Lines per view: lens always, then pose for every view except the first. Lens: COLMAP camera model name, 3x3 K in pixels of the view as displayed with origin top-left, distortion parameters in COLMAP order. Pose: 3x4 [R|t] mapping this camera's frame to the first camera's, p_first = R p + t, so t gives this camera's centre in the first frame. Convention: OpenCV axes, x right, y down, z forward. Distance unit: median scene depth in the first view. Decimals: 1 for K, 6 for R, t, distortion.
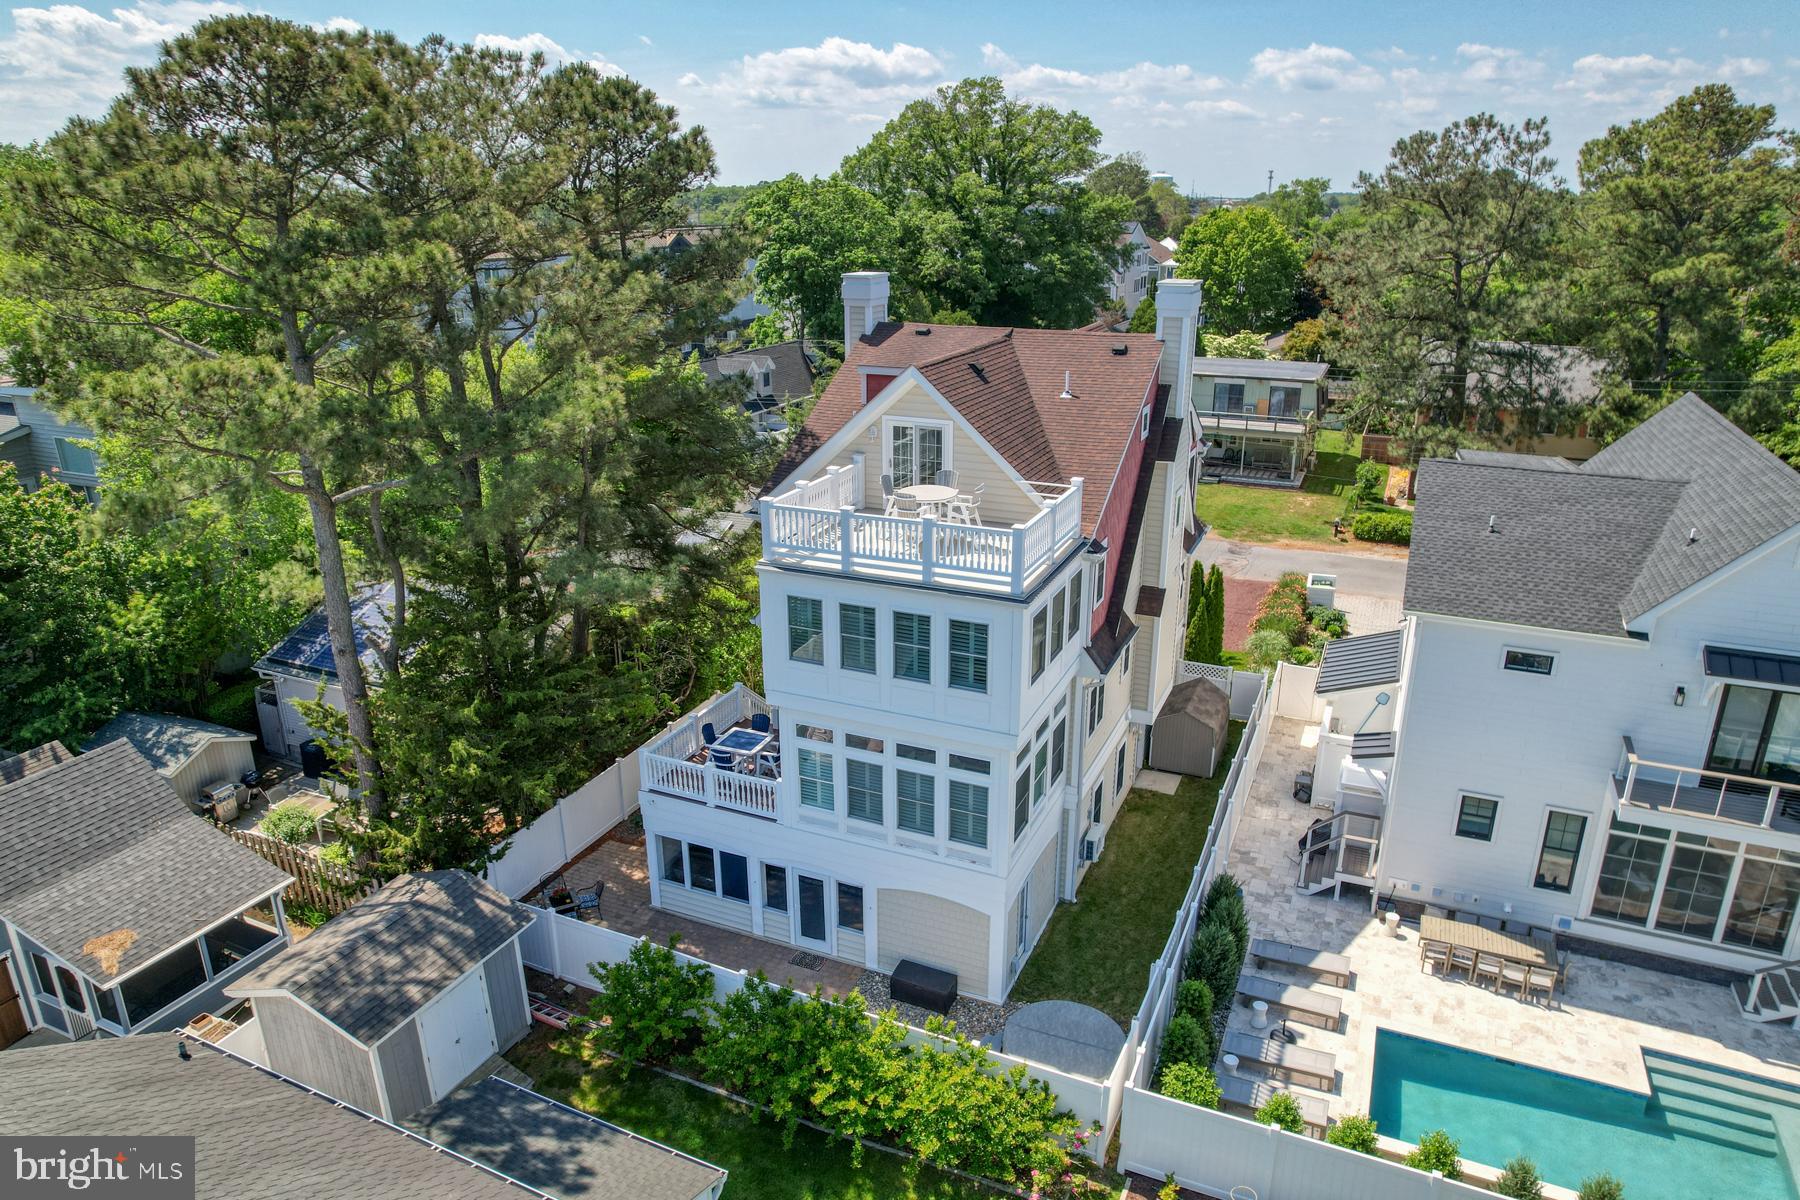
lens RADIAL K [[1149.2, 0, 900.0], [0, 1149.2, 600.0], [0, 0, 1]] dist [-0.121548, 0.137087]
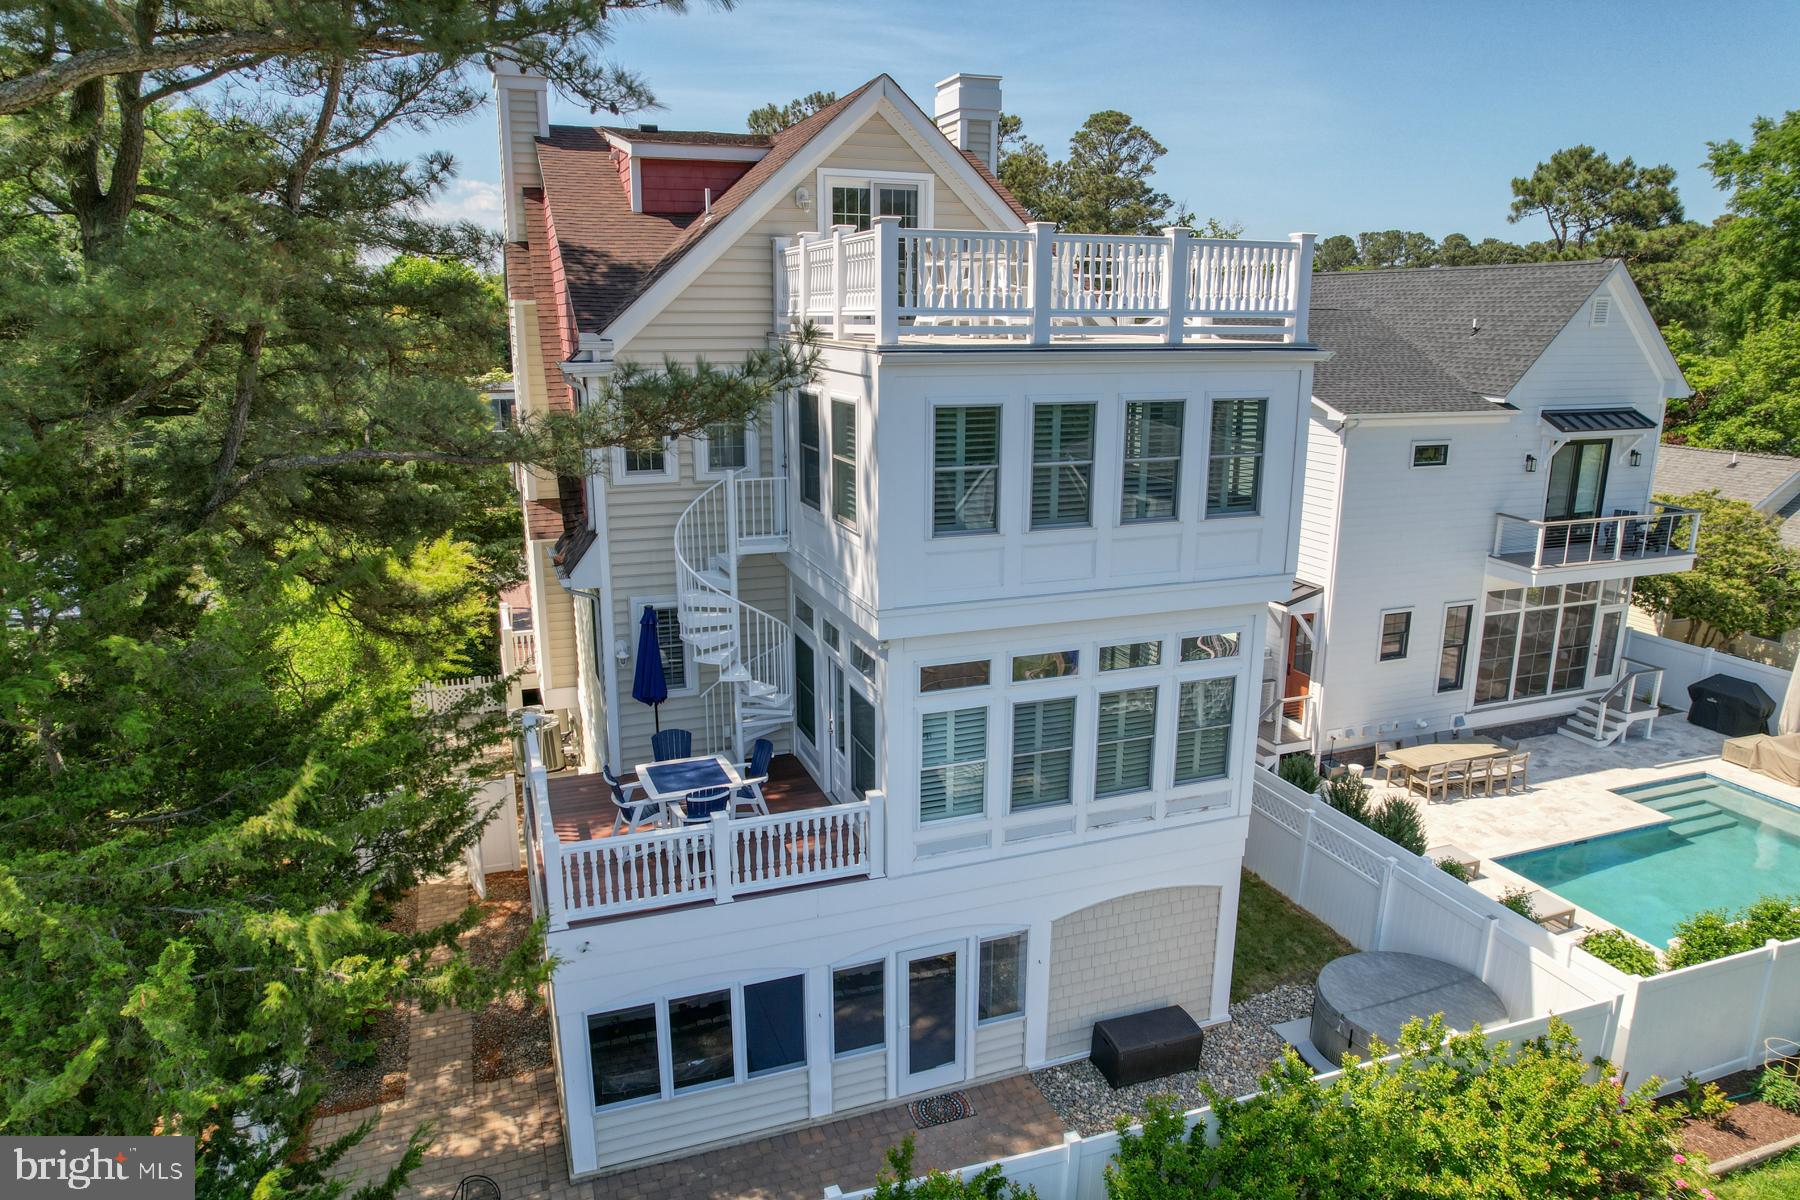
lens RADIAL K [[1149.2, 0, 900.0], [0, 1149.2, 600.0], [0, 0, 1]] dist [-0.121548, 0.137087]
pose [[0.715155, -0.164308, 0.679379, -0.448705], [0.225430, 0.974258, -0.001677, 0.074451], [-0.661615, 0.154351, 0.733785, 0.596688]]
